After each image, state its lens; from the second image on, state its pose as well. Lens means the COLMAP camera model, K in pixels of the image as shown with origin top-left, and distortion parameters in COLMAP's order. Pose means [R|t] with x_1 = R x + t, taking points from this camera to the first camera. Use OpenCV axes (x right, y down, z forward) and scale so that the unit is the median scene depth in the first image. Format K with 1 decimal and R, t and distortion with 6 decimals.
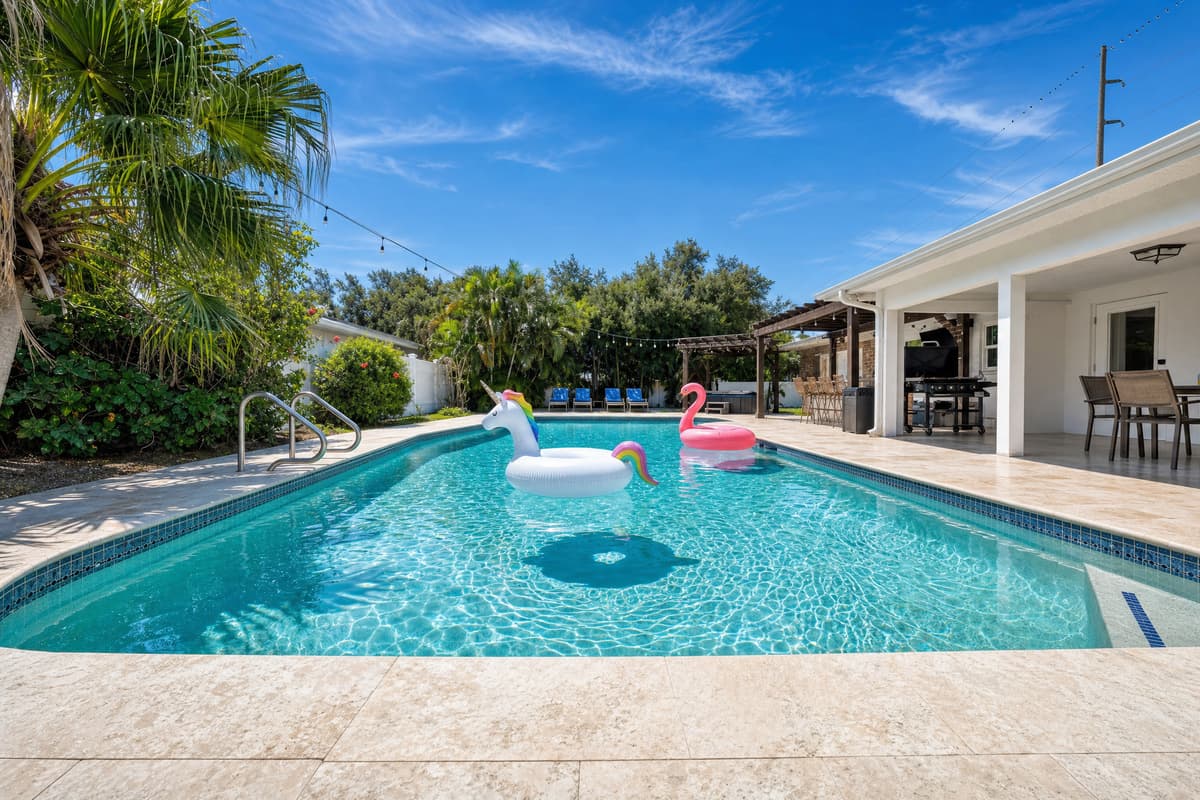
lens RADIAL K [[427.9, 0, 594.7], [0, 427.9, 396.6], [0, 0, 1]] dist [-0.009615, 0.000727]
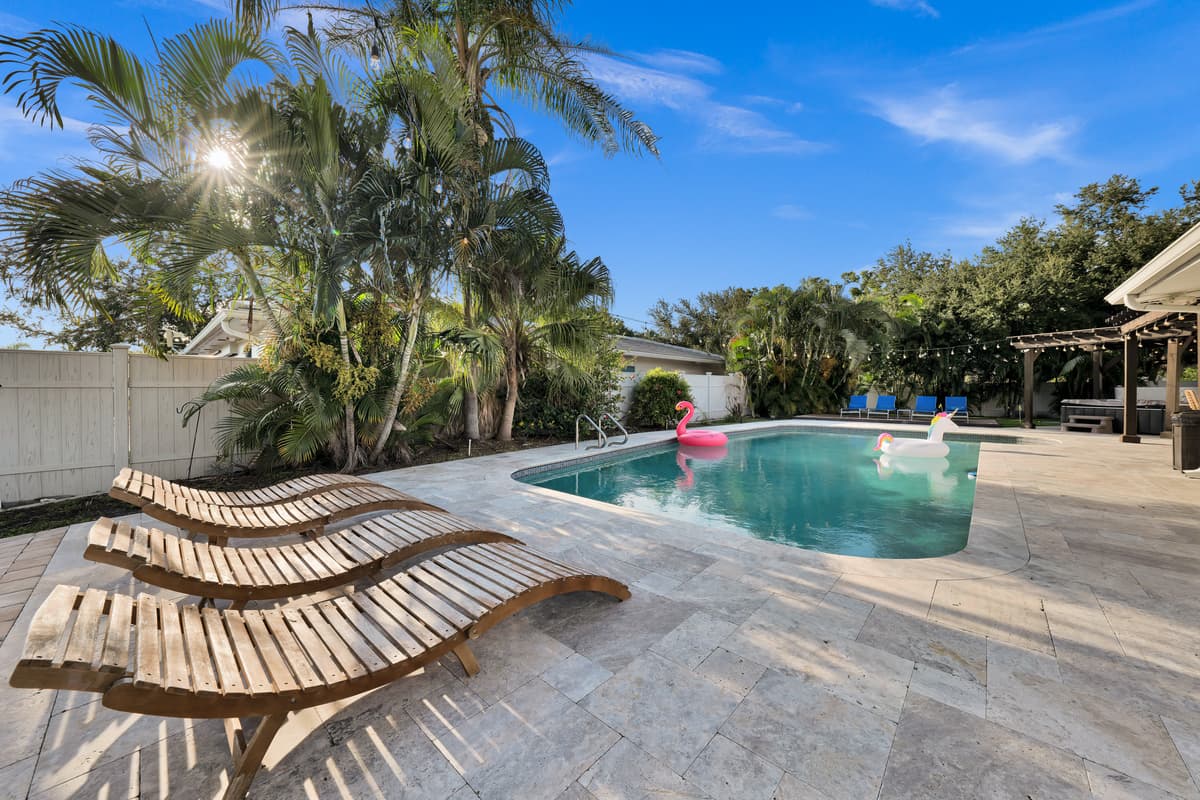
lens RADIAL K [[427.9, 0, 598.5], [0, 427.9, 394.6], [0, 0, 1]] dist [-0.009615, 0.000727]
pose [[0.731636, -0.000585, -0.681696, 0.635813], [-0.000714, 0.999998, -0.001624, -0.091168], [0.681696, 0.001675, 0.731634, -0.461136]]
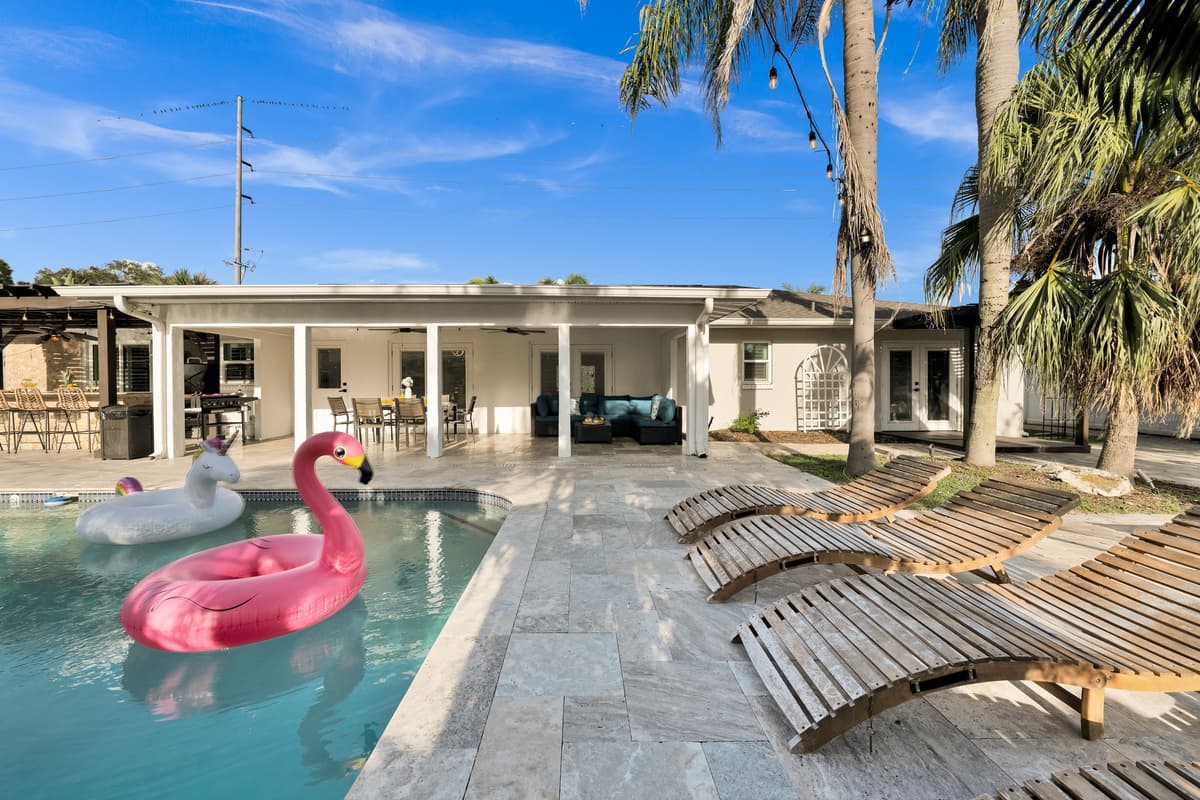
lens RADIAL K [[471.5, 0, 585.3], [0, 471.5, 388.2], [0, 0, 1]] dist [-0.001915, 0.000474]
pose [[0.021136, -0.012805, 0.999695, -0.569386], [0.011697, 0.999853, 0.012560, -0.106862], [-0.999708, 0.011428, 0.021283, 0.079207]]
